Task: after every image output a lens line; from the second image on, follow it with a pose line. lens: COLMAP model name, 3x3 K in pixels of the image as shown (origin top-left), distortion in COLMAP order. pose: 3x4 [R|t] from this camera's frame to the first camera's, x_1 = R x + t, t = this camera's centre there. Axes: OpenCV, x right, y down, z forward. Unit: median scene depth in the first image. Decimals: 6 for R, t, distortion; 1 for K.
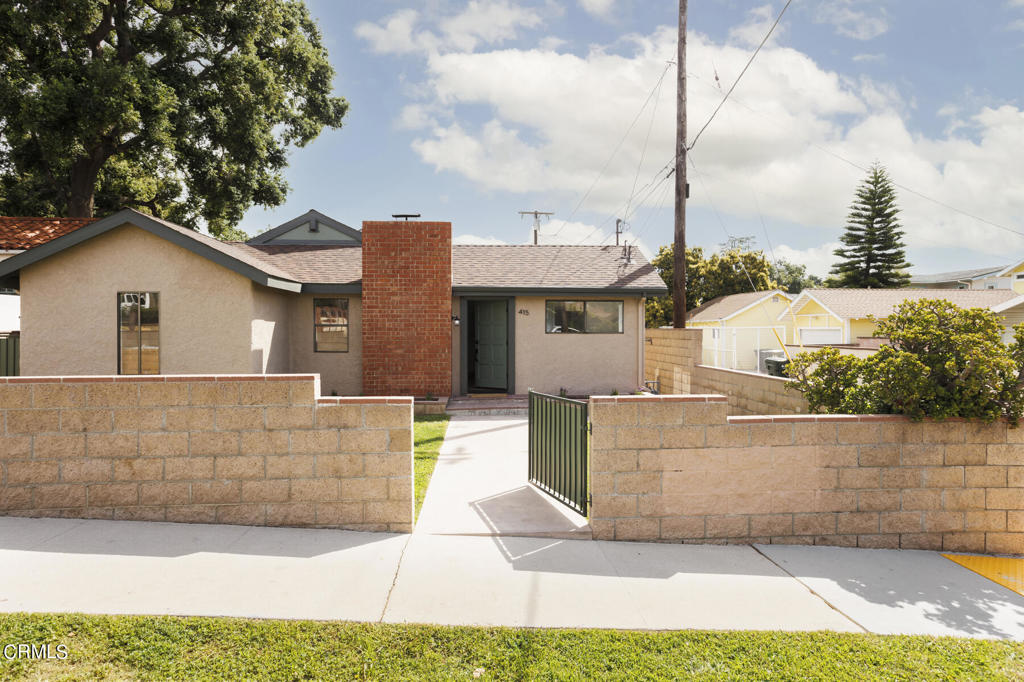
lens RADIAL K [[636.2, 0, 512.0], [0, 636.2, 341.0], [0, 0, 1]] dist [0.000865, 0.000379]
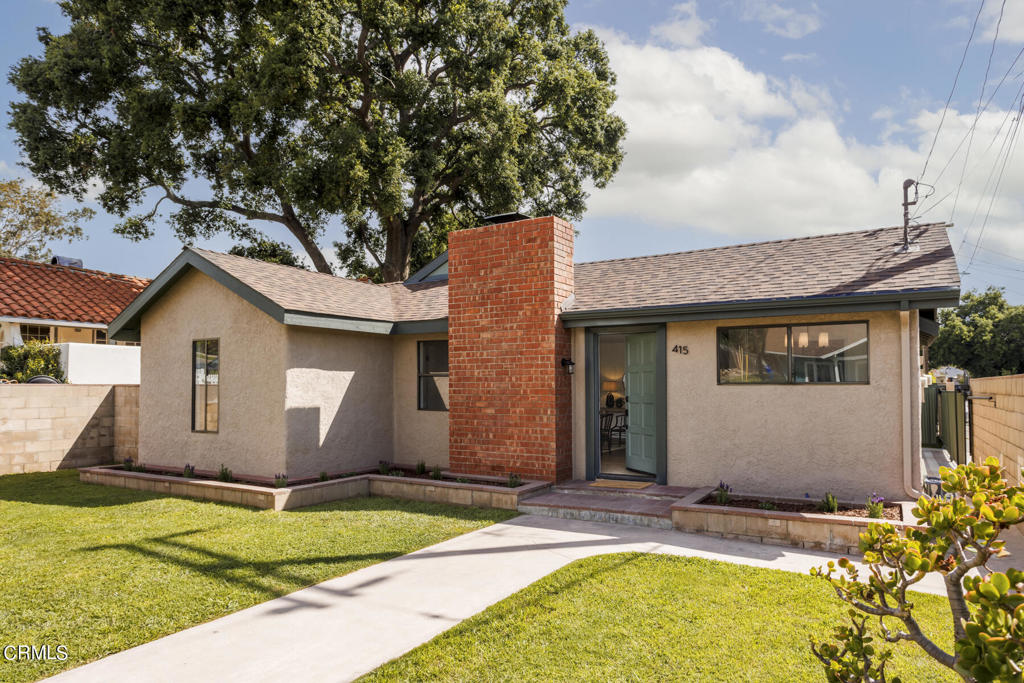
lens RADIAL K [[647.3, 0, 512.7], [0, 647.3, 371.5], [0, 0, 1]] dist [-0.007579, -0.000919]
pose [[0.824175, -0.015372, -0.566126, 0.246094], [-0.007780, 0.999230, -0.038458, 0.000222], [0.566281, 0.036100, 0.823421, 0.427453]]
